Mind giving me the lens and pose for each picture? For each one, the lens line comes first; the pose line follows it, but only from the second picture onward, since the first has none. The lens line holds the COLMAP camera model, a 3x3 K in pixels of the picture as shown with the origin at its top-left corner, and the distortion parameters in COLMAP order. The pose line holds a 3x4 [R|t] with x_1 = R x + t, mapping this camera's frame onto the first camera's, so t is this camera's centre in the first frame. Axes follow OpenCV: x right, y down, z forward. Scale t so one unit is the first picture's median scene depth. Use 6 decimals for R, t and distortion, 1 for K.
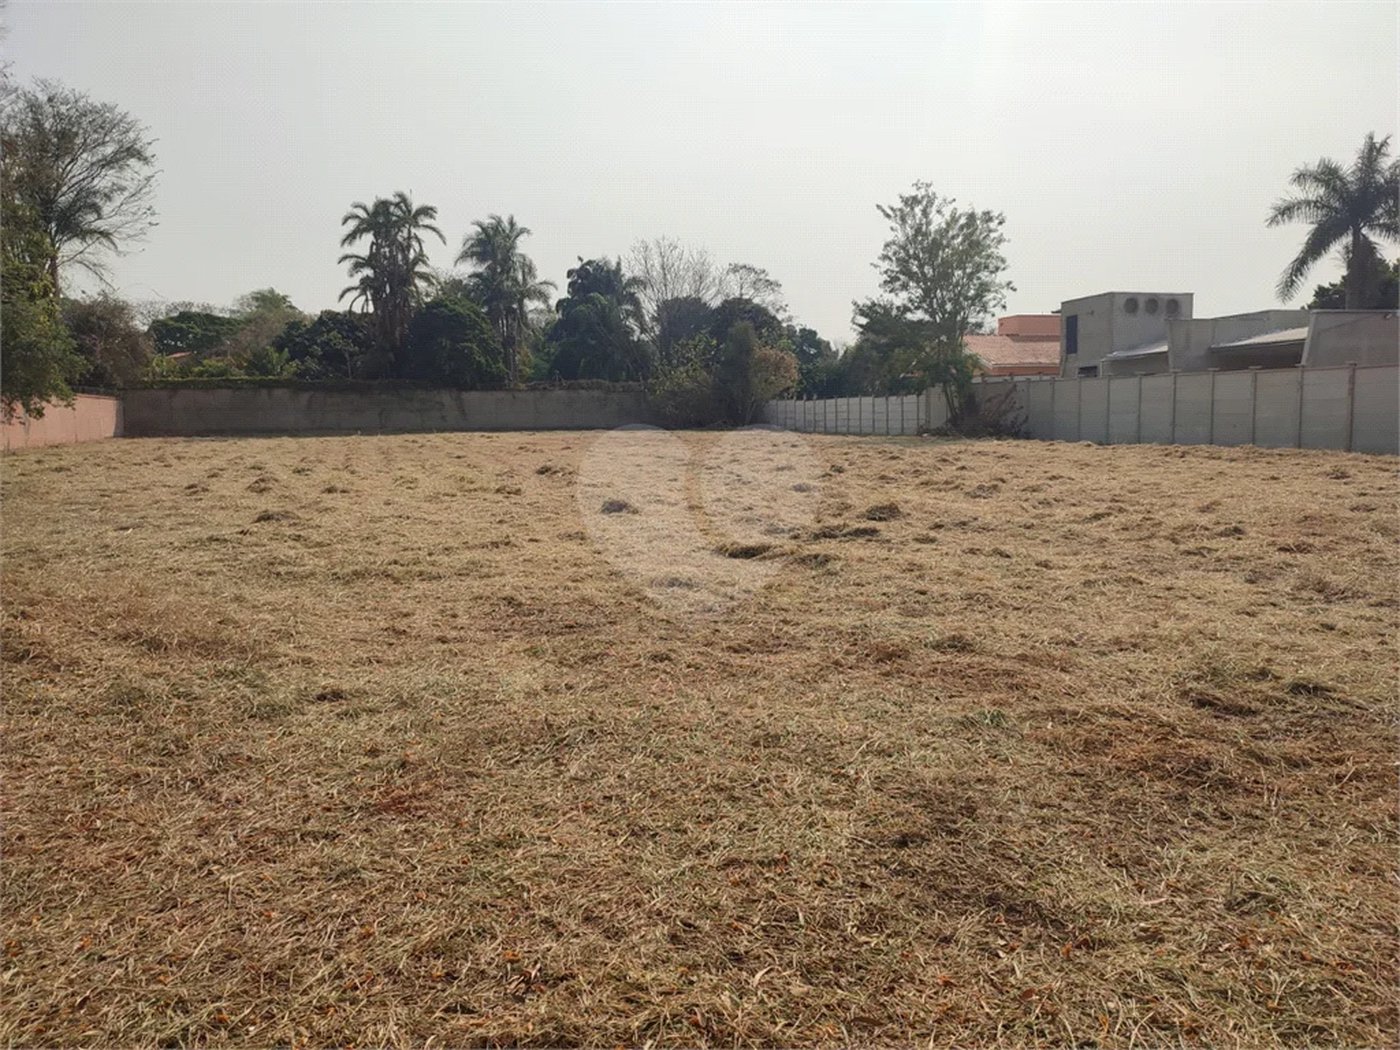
lens RADIAL K [[1017.5, 0, 712.3], [0, 1017.5, 535.9], [0, 0, 1]] dist [0.033531, -0.034016]
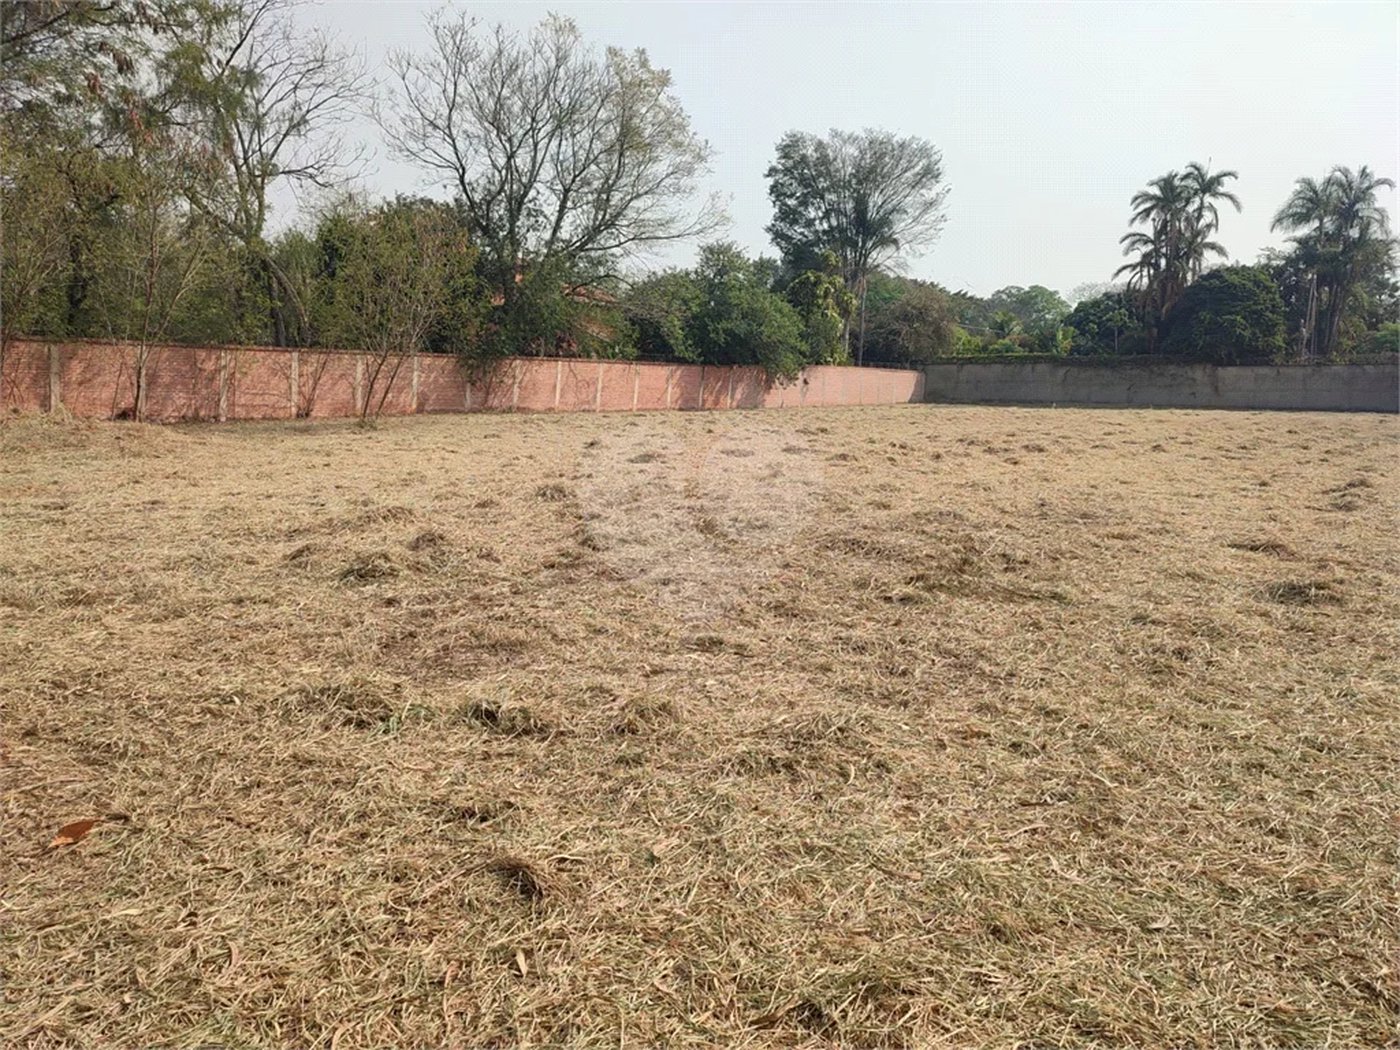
lens RADIAL K [[1019.4, 0, 711.1], [0, 1019.4, 534.6], [0, 0, 1]] dist [0.032278, -0.022983]
pose [[0.592311, 0.136755, -0.794018, 3.669100], [-0.117808, 0.989599, 0.082559, -0.135475], [0.797050, 0.044641, 0.602261, 0.725554]]
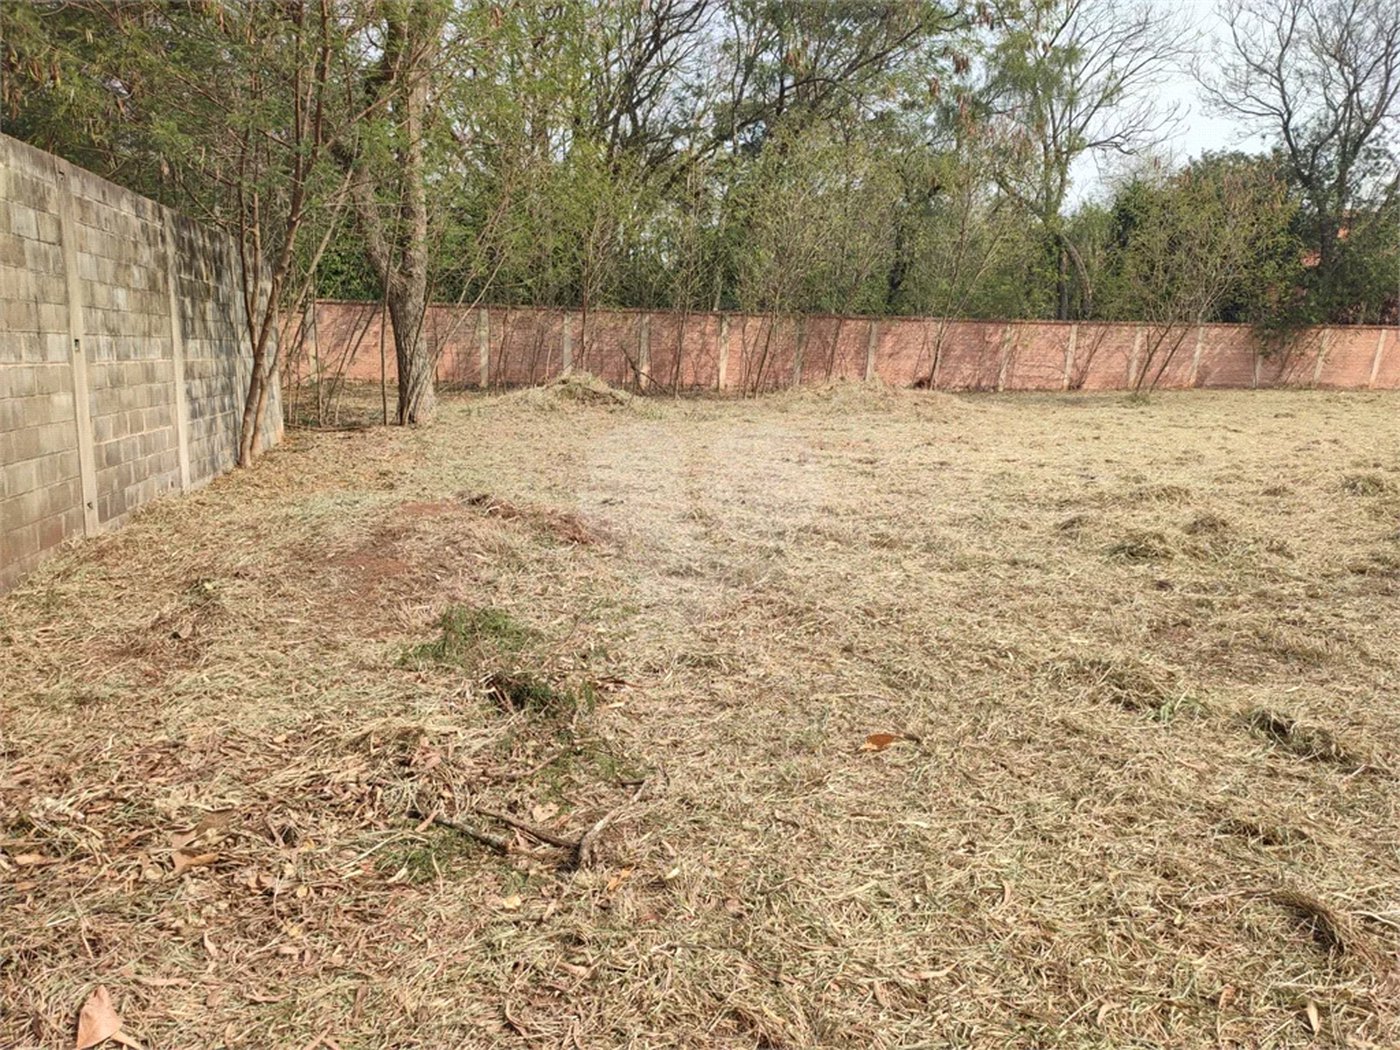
lens RADIAL K [[1019.4, 0, 711.1], [0, 1019.4, 534.6], [0, 0, 1]] dist [0.032278, -0.022983]
pose [[-0.077940, 0.192087, -0.978278, 3.631425], [-0.135785, 0.970074, 0.201294, -0.121424], [0.987668, 0.148525, -0.049525, 0.623251]]
